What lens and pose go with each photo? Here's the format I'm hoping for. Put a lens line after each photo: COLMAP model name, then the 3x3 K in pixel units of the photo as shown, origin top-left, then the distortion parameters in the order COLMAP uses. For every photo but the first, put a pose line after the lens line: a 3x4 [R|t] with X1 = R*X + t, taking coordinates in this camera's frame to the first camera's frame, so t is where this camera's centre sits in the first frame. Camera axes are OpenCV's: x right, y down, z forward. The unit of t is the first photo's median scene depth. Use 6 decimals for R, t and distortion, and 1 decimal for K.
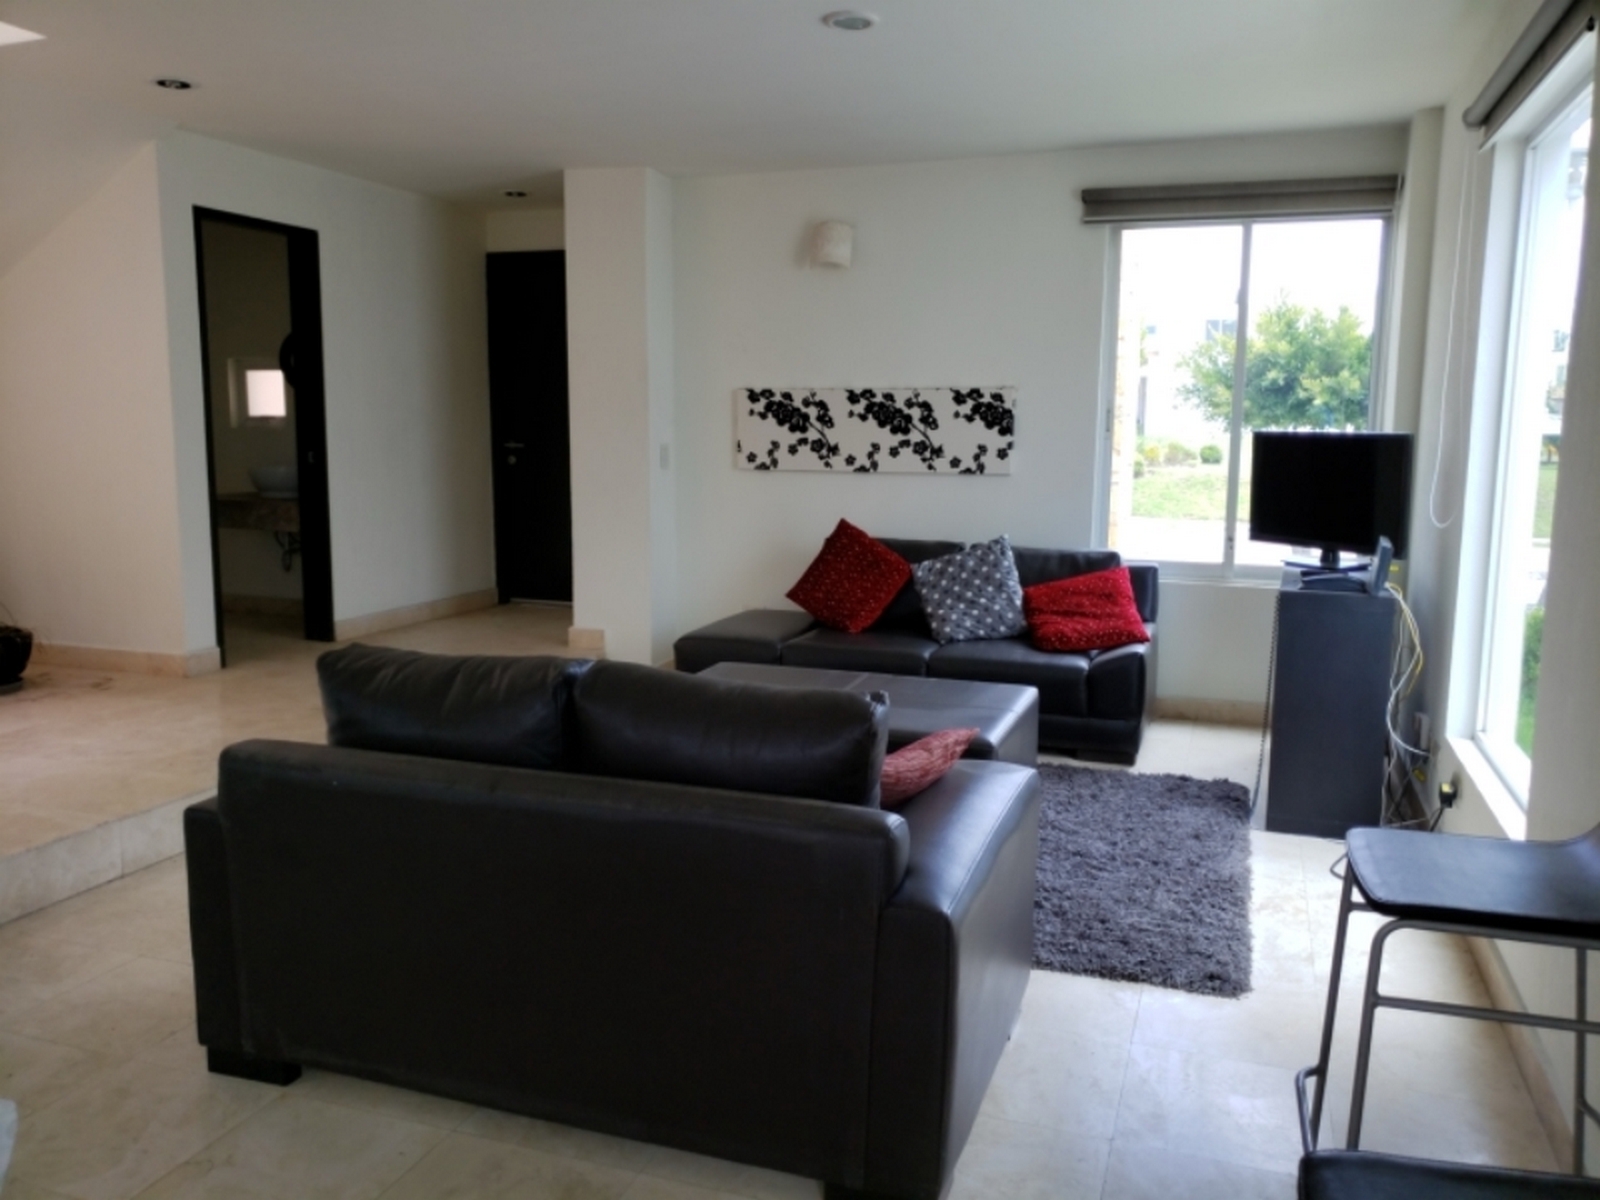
lens RADIAL K [[1283.9, 0, 797.9], [0, 1283.9, 595.6], [0, 0, 1]] dist [0.139280, -0.115734]
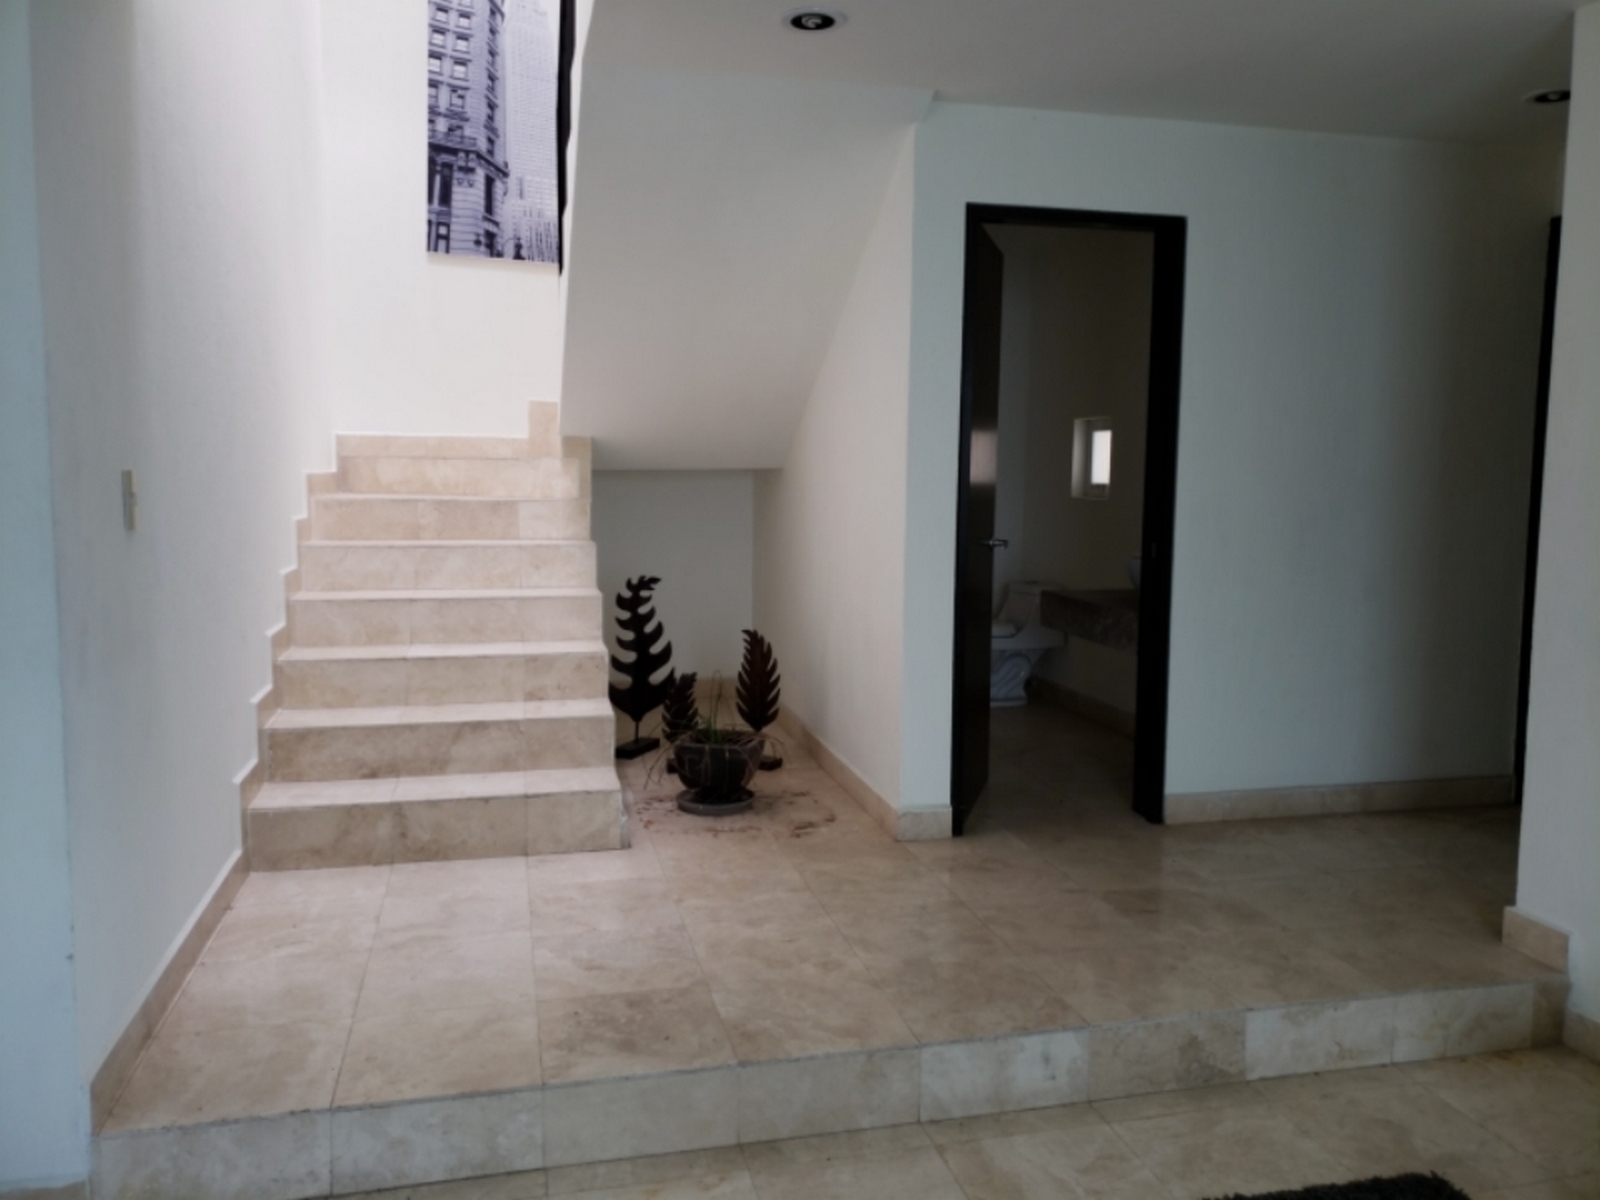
lens RADIAL K [[1314.2, 0, 800.4], [0, 1314.2, 573.7], [0, 0, 1]] dist [0.037485, -0.001997]
pose [[0.574811, 0.081208, -0.814246, 0.084635], [-0.125521, 0.992037, 0.010329, -0.079878], [0.808601, 0.096268, 0.580428, 0.468048]]
